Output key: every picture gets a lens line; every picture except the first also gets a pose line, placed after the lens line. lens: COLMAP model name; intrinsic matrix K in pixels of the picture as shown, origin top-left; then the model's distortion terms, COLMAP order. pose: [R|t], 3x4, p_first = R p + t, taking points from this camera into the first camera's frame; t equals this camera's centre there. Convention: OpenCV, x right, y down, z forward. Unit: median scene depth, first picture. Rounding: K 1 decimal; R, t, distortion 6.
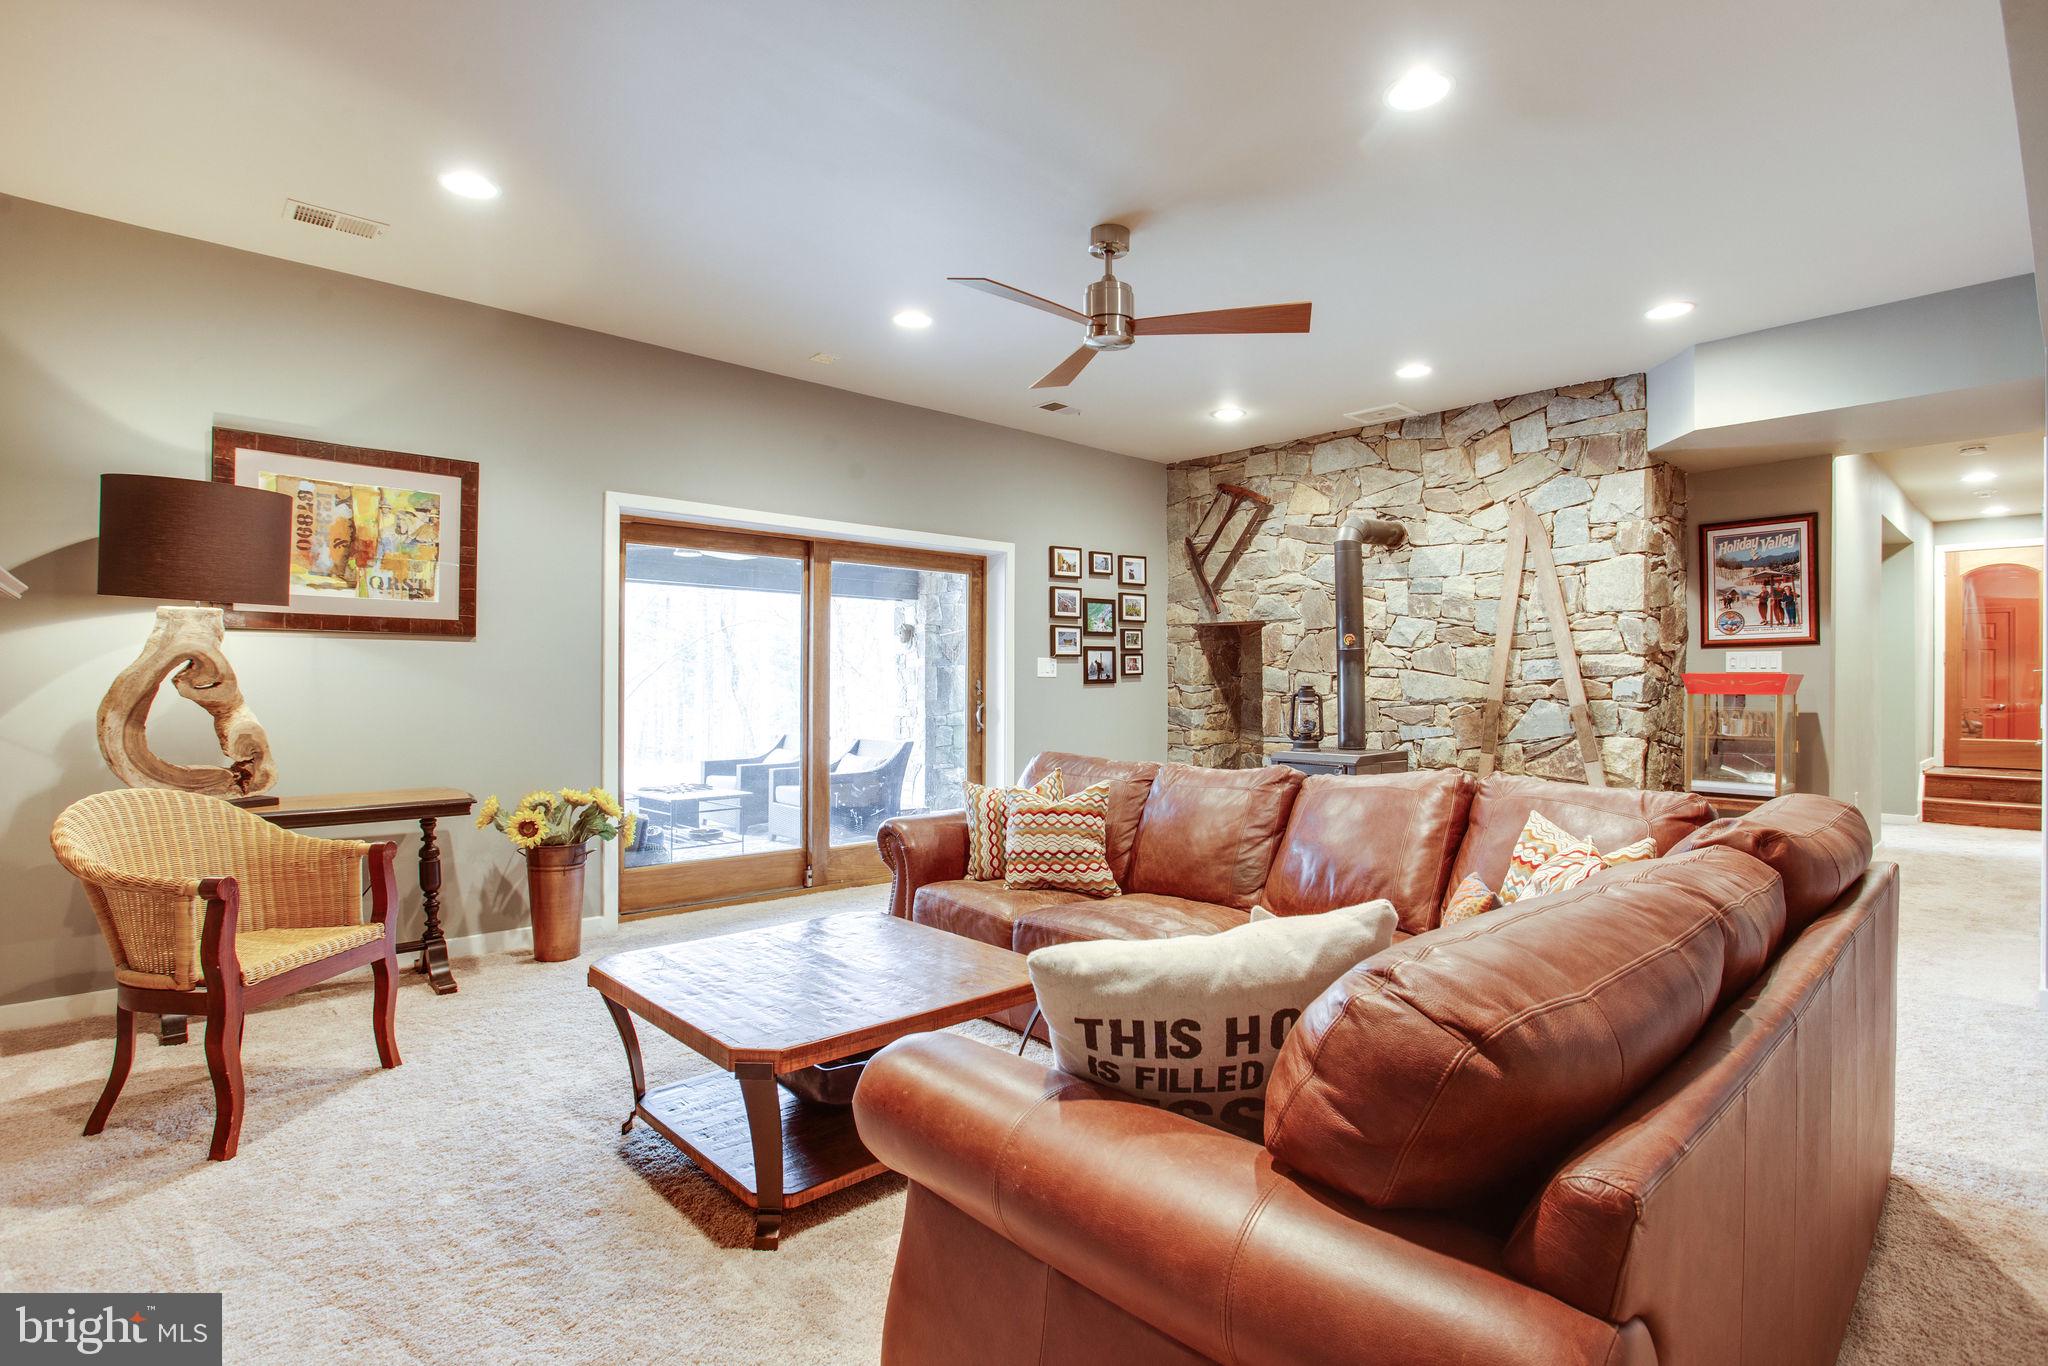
lens RADIAL K [[983.0, 0, 1036.7], [0, 983.0, 685.3], [0, 0, 1]] dist [-0.018875, 0.001421]
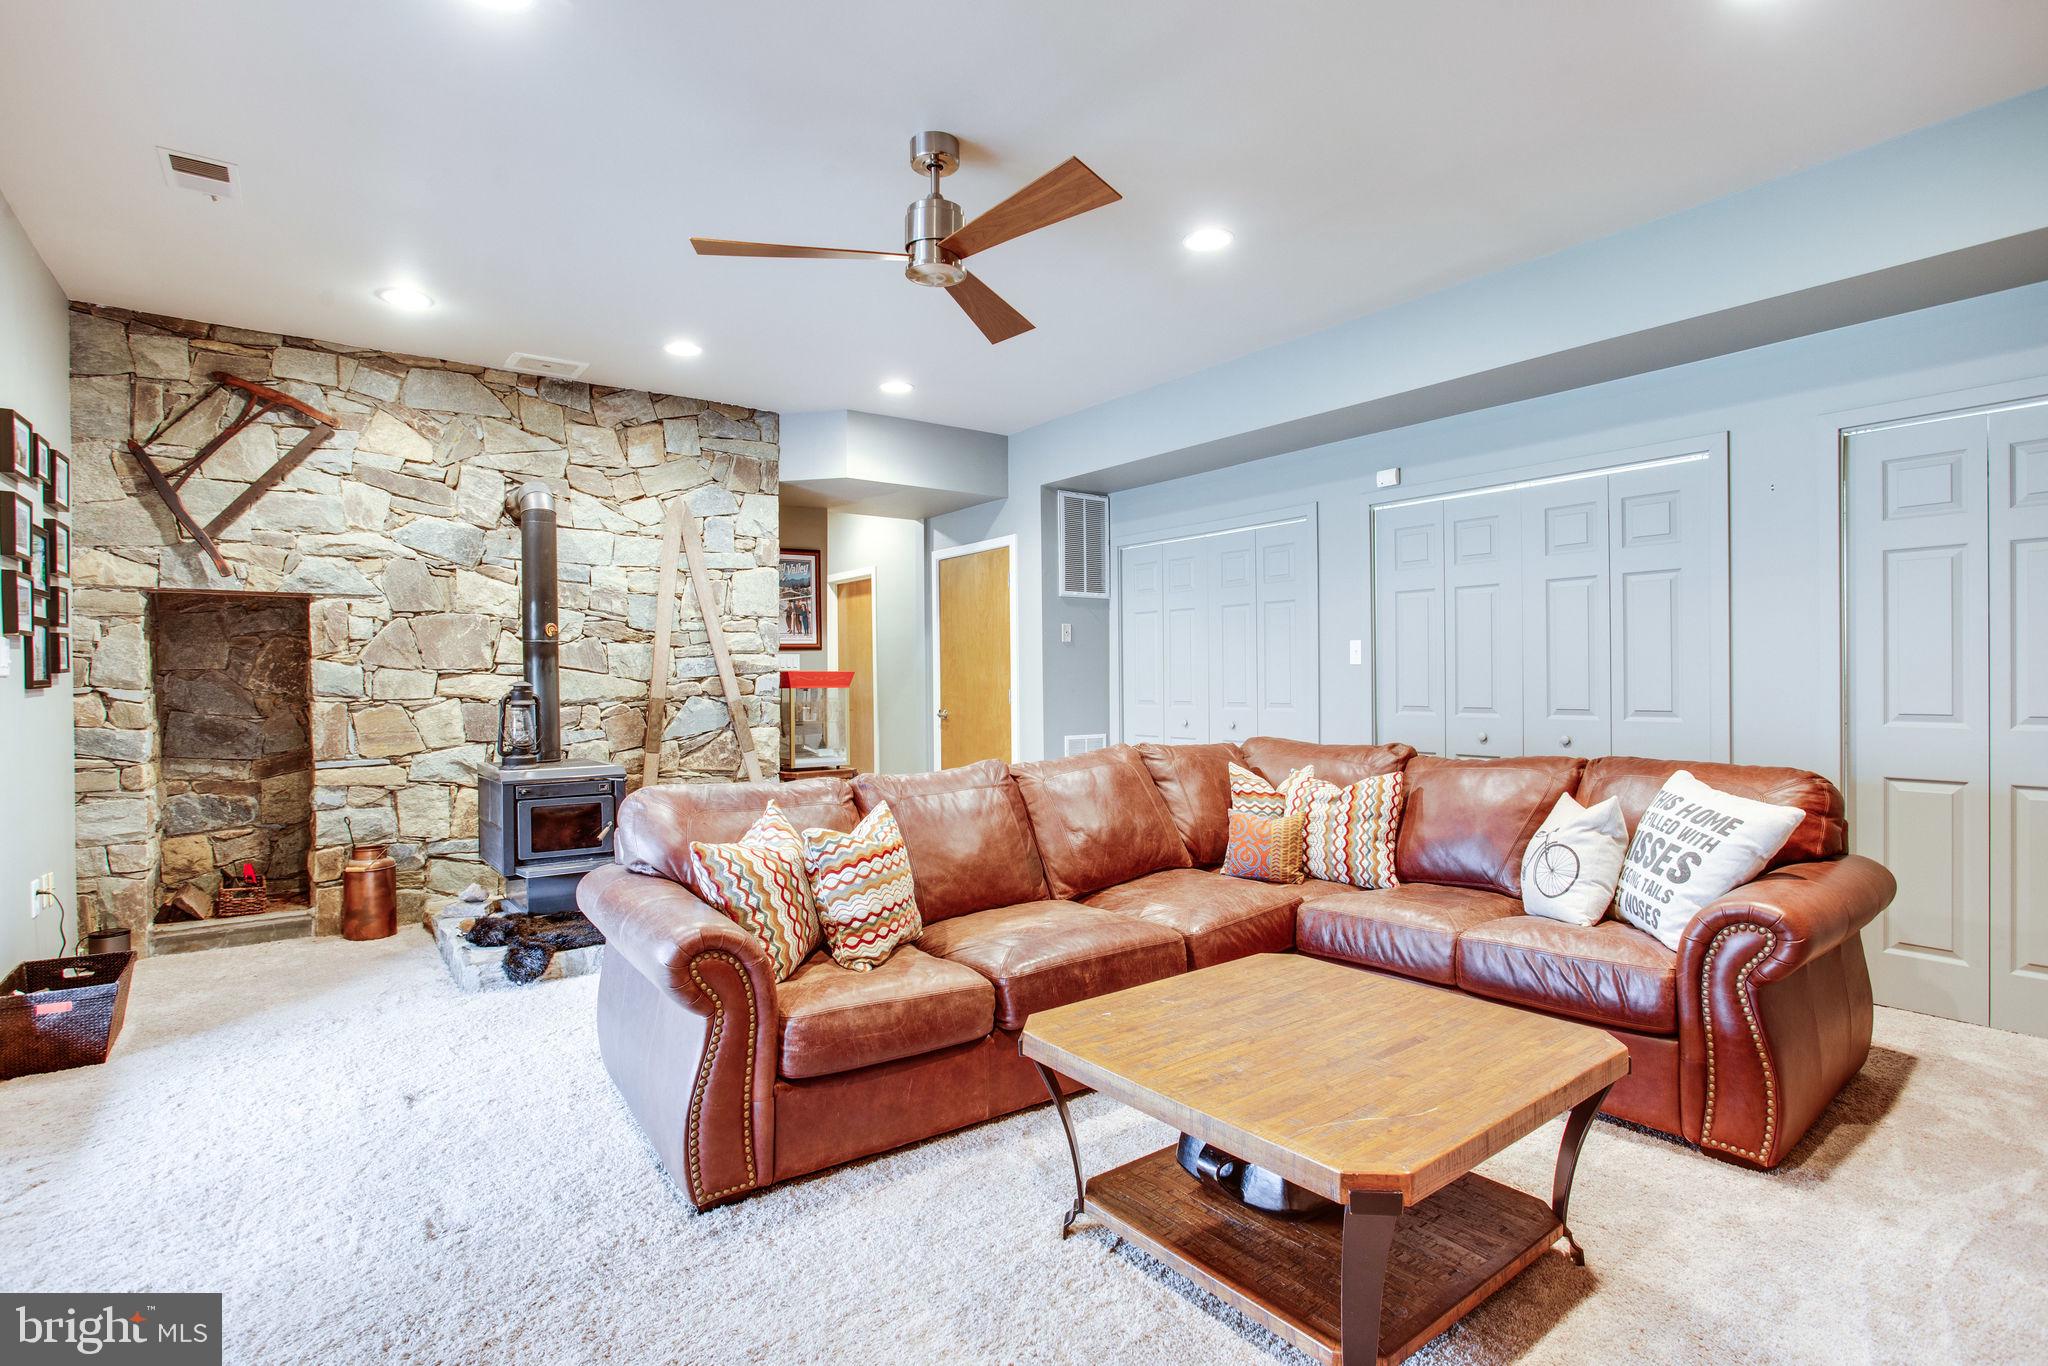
lens RADIAL K [[983.0, 0, 1036.7], [0, 983.0, 685.3], [0, 0, 1]] dist [-0.018875, 0.001421]
pose [[0.131928, -0.011983, 0.991187, -0.443284], [0.011645, 0.999877, 0.010538, -0.003610], [-0.991191, 0.010152, 0.132051, 0.476990]]
